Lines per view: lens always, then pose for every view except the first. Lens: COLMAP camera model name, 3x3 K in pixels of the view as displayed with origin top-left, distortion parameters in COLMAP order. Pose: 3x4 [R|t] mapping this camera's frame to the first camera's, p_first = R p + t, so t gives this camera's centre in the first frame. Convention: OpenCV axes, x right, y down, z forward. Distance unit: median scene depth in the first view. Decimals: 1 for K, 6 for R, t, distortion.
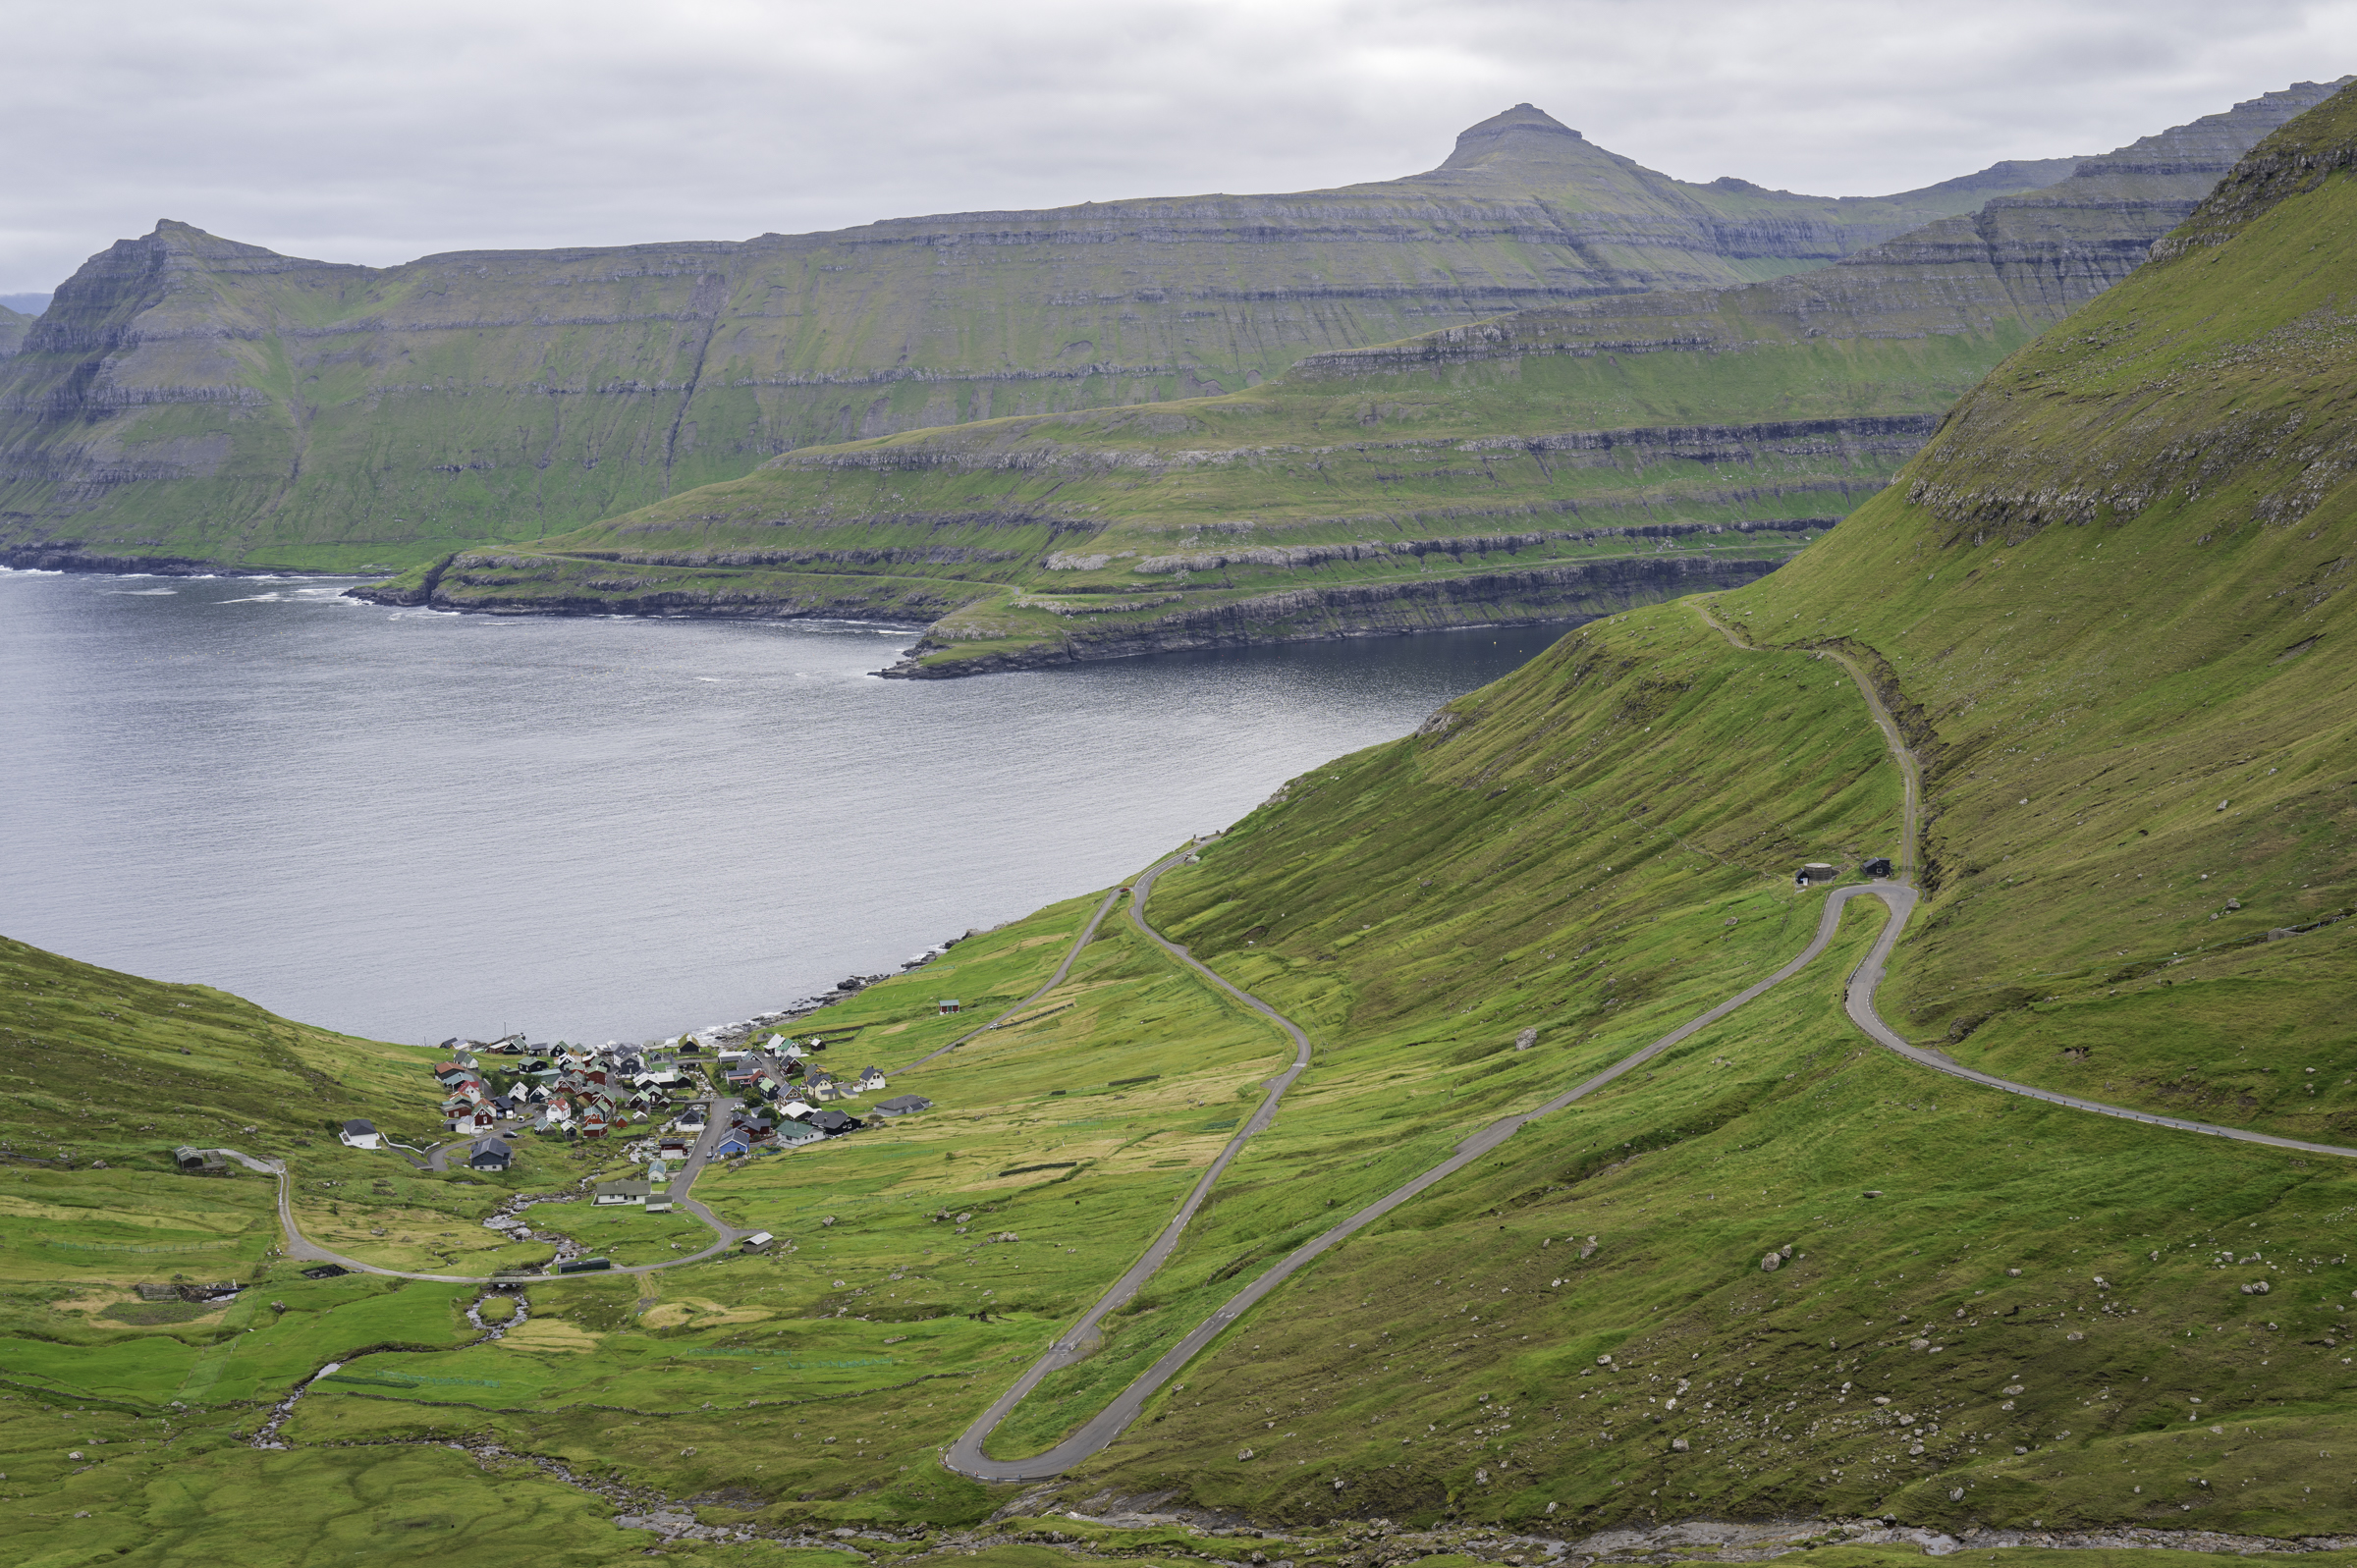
lens RADIAL K [[3812.4, 0, 1178.5], [0, 3812.4, 784.0], [0, 0, 1]] dist [-0.063869, 0.188935]
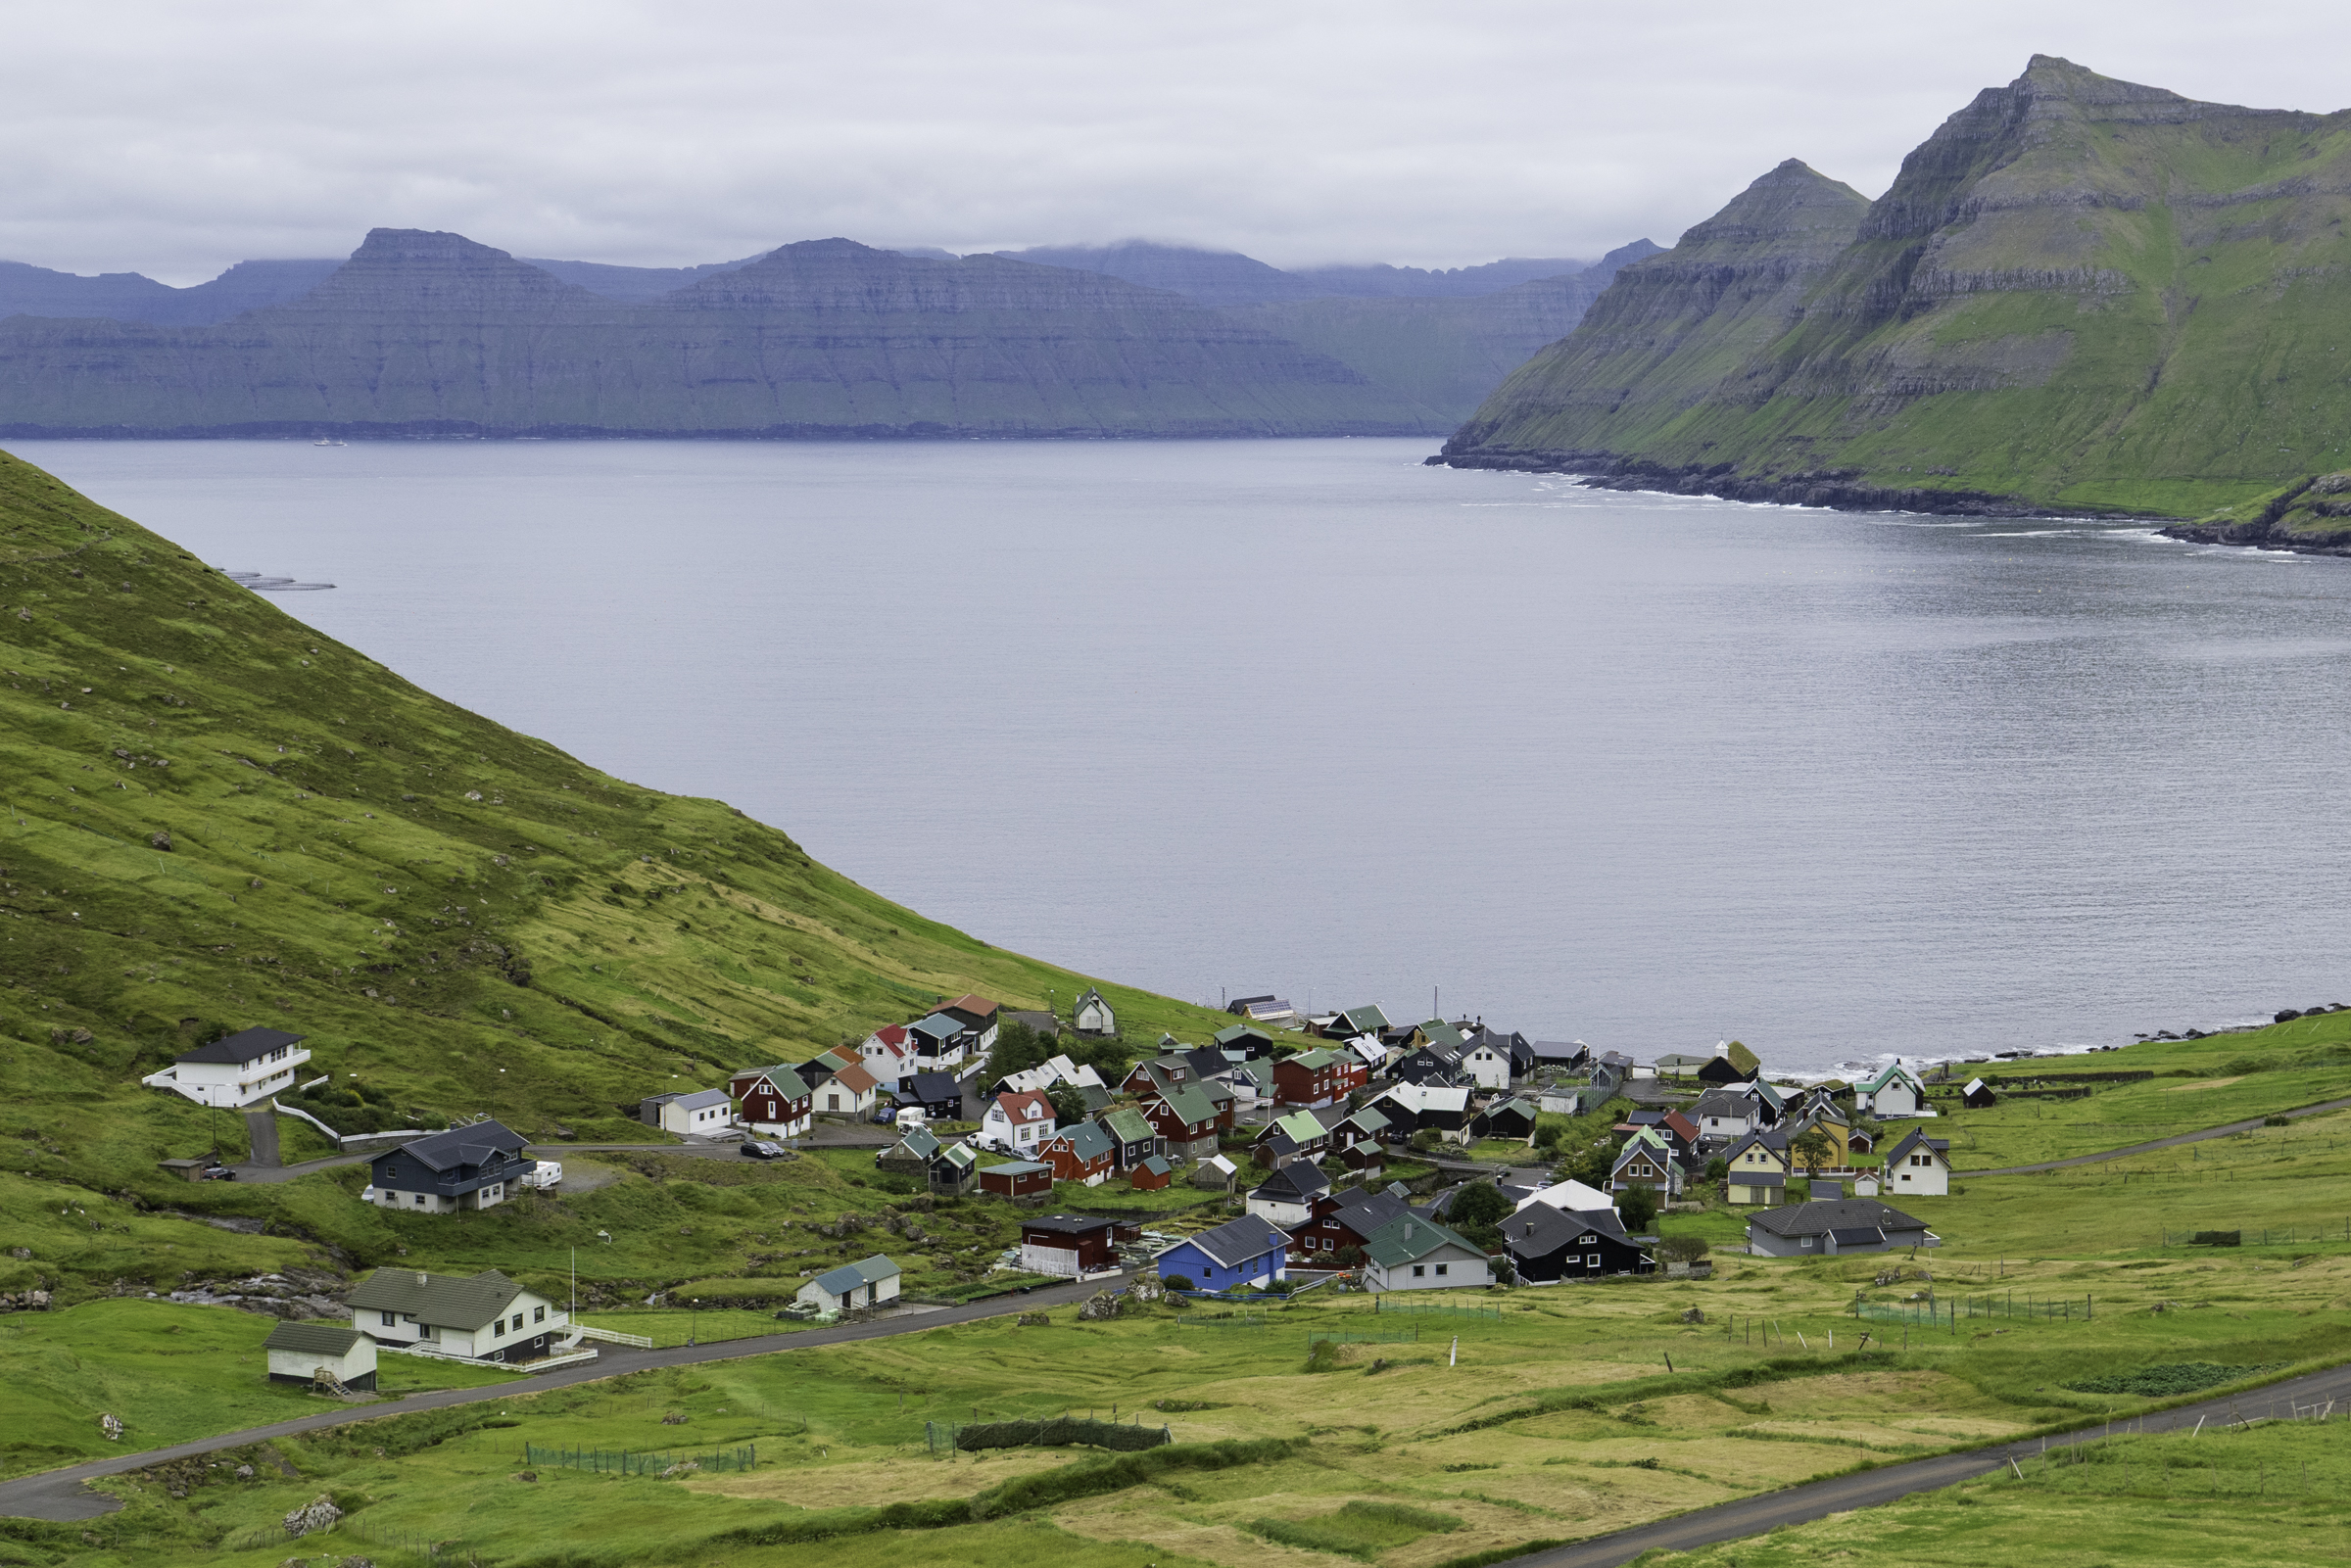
lens RADIAL K [[3802.8, 0, 1175.5], [0, 3802.8, 784.0], [0, 0, 1]] dist [-0.063869, 0.188935]
pose [[0.816734, 0.070468, -0.572695, 0.028004], [-0.102598, 0.994434, -0.023955, 0.027577], [0.567820, 0.078323, 0.819418, 0.320746]]
